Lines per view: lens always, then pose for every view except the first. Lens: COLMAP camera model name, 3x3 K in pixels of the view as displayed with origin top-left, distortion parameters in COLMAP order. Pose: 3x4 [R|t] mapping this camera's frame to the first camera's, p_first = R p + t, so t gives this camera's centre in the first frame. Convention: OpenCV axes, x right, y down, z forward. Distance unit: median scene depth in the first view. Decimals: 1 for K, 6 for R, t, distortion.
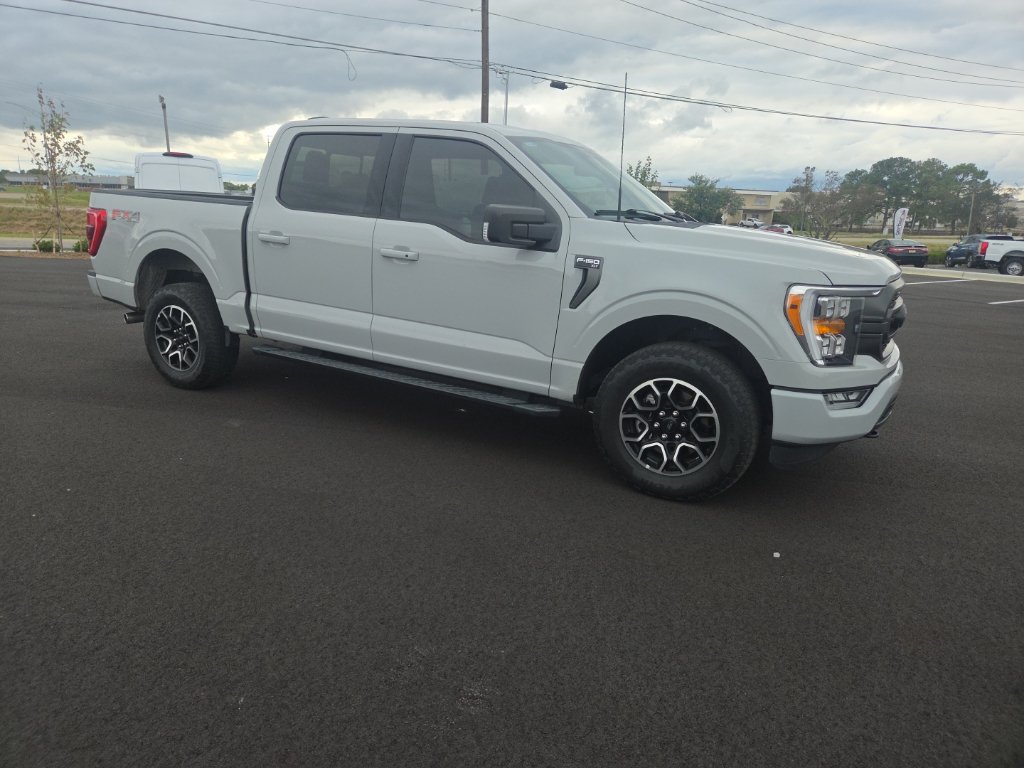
lens RADIAL K [[685.2, 0, 495.6], [0, 685.2, 375.9], [0, 0, 1]] dist [0.071369, -0.060200]
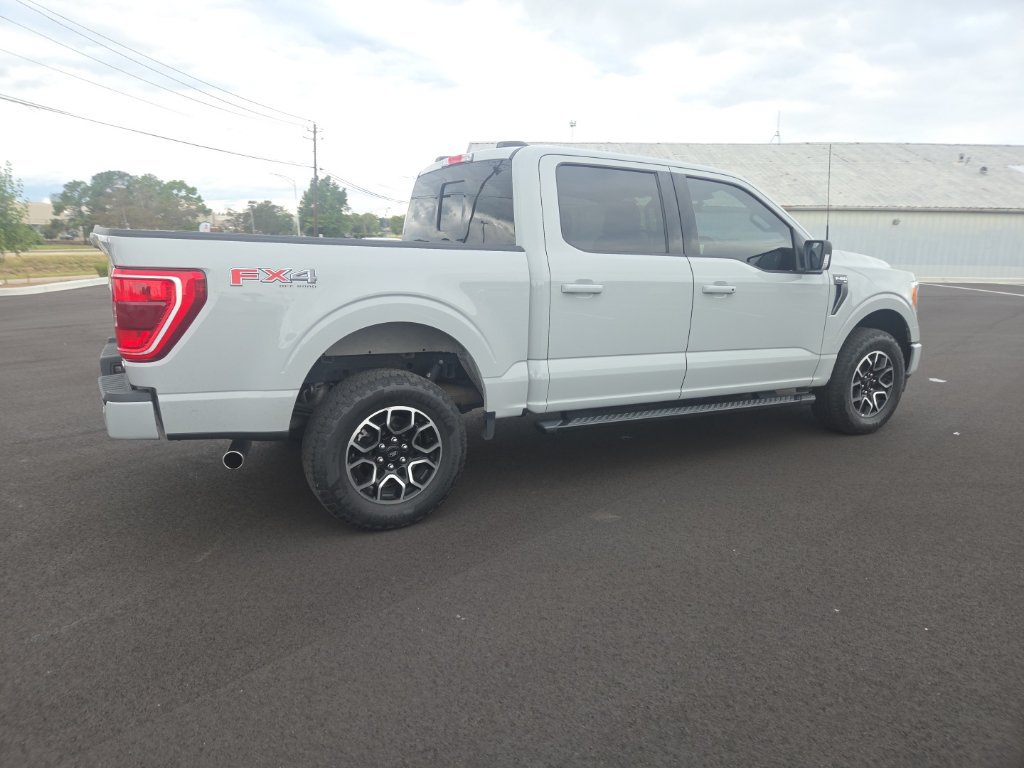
lens RADIAL K [[685.2, 0, 497.1], [0, 685.2, 379.4], [0, 0, 1]] dist [0.071369, -0.060200]
pose [[0.523617, -0.199593, 0.828244, -1.333890], [0.209049, 0.972549, 0.102208, -0.243702], [-0.825908, 0.119626, 0.550968, 0.787762]]
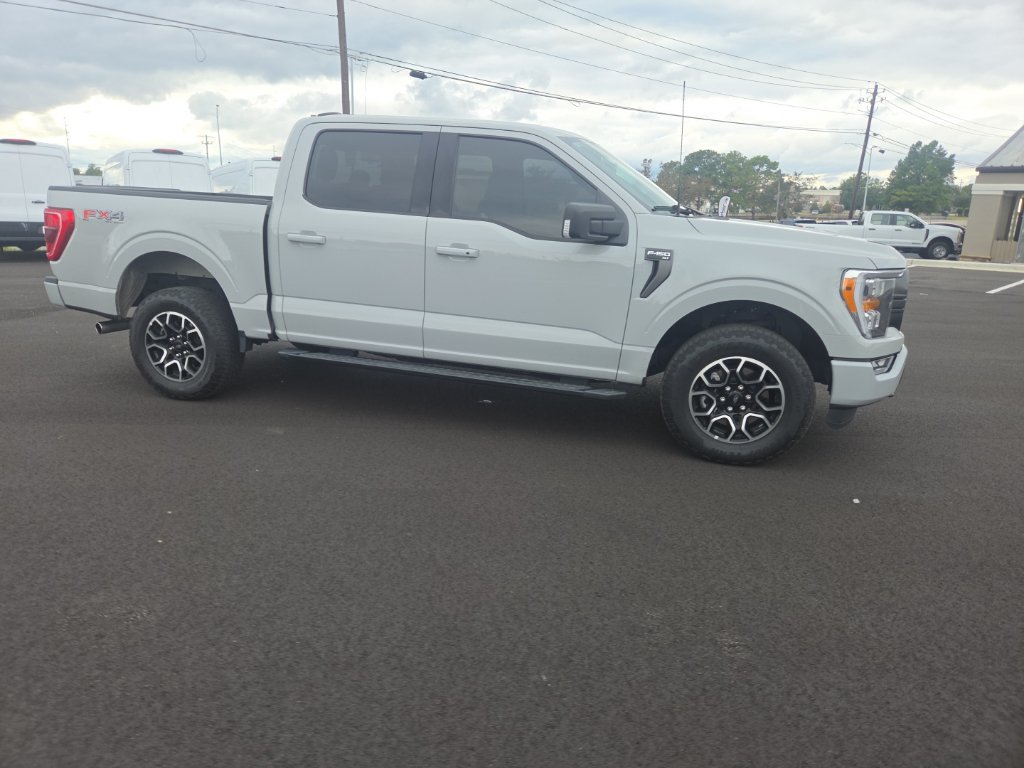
lens RADIAL K [[685.2, 0, 495.1], [0, 685.2, 374.6], [0, 0, 1]] dist [0.071369, -0.060200]
pose [[0.974182, -0.064286, 0.216419, -0.348294], [0.061478, 0.997914, 0.019687, -0.012838], [-0.217233, -0.005874, 0.976102, -0.009580]]
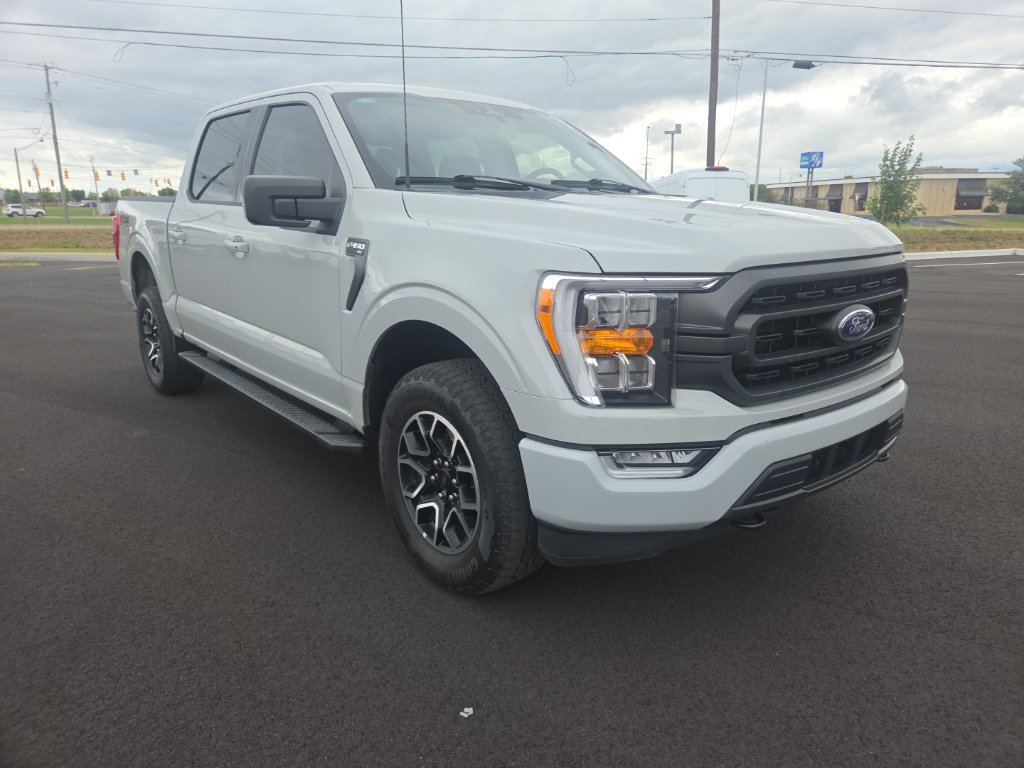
lens RADIAL K [[685.2, 0, 522.7], [0, 685.2, 375.8], [0, 0, 1]] dist [0.071369, -0.060200]
pose [[0.940761, 0.034684, -0.337291, 0.526912], [-0.038535, 0.999246, -0.004727, -0.030481], [0.336873, 0.017445, 0.941388, 0.353253]]
